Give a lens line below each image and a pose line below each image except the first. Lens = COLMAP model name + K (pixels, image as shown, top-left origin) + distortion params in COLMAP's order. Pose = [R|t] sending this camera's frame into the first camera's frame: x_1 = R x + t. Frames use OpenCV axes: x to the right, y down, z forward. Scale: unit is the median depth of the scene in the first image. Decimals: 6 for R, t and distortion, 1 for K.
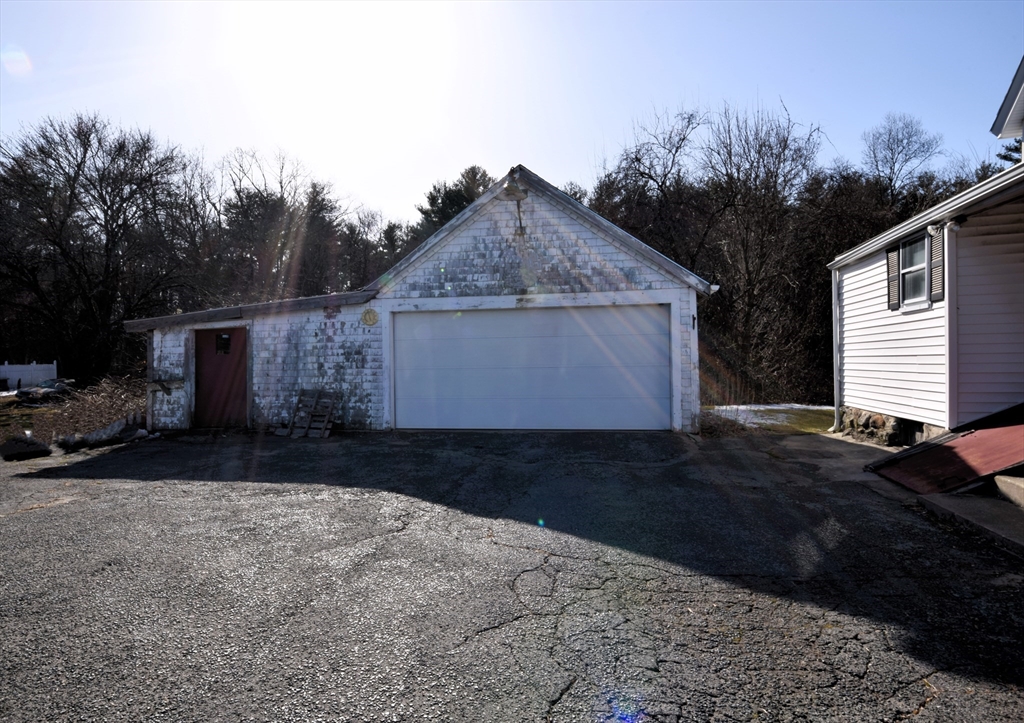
lens RADIAL K [[560.3, 0, 507.0], [0, 560.3, 364.4], [0, 0, 1]] dist [0.018040, 0.000907]
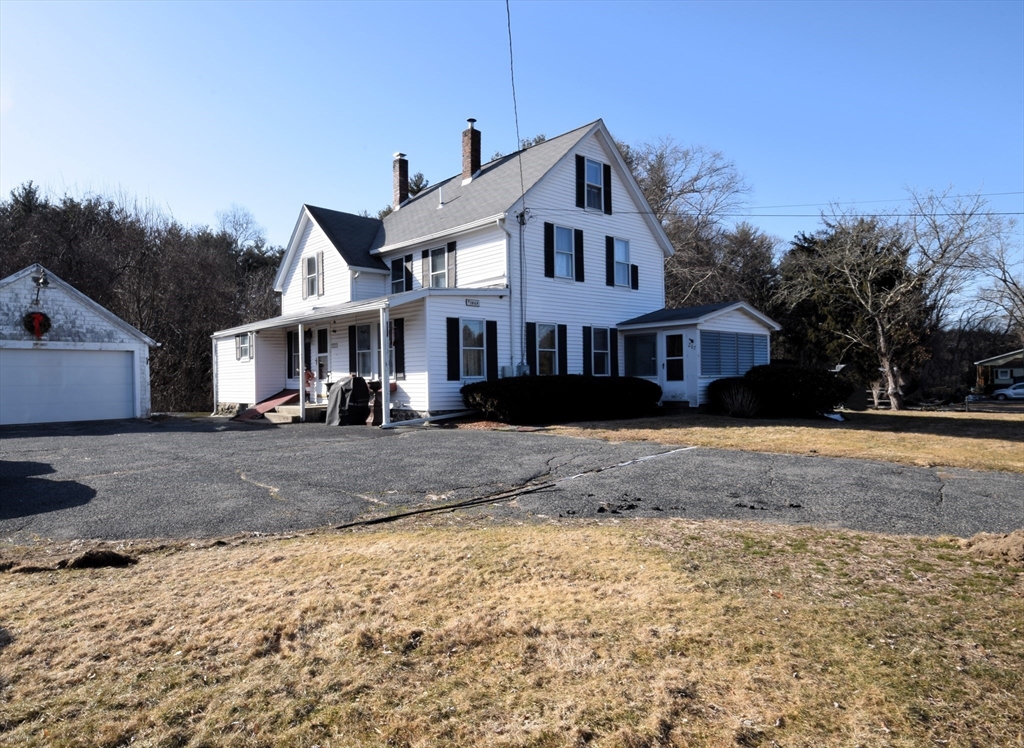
lens RADIAL K [[636.4, 0, 504.7], [0, 636.4, 377.5], [0, 0, 1]] dist [-0.002105, 0.000682]
pose [[0.544080, 0.007054, 0.839004, -0.812924], [0.014592, 0.999734, -0.017868, 0.037208], [-0.838907, 0.021964, 0.543832, -1.192470]]
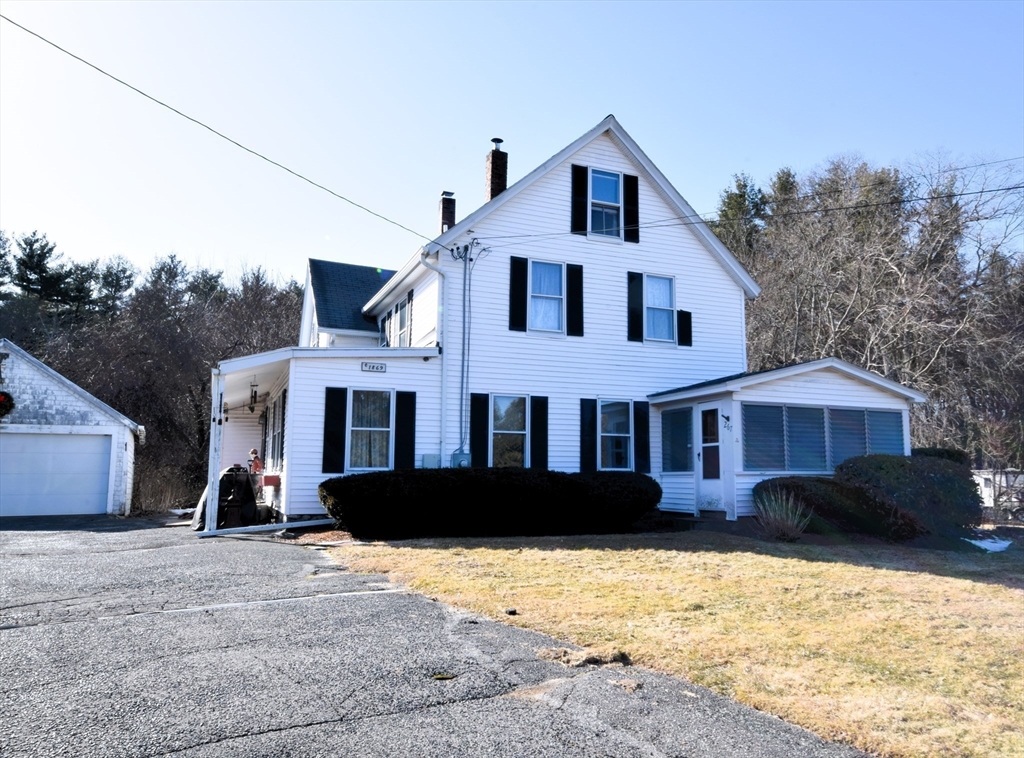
lens RADIAL K [[764.4, 0, 573.1], [0, 764.4, 383.1], [0, 0, 1]] dist [0.023627, 0.000066]
pose [[0.762690, 0.091807, 0.640215, -0.133607], [-0.005432, 0.990748, -0.135603, 0.038896], [-0.646741, 0.099945, 0.756133, -1.564738]]
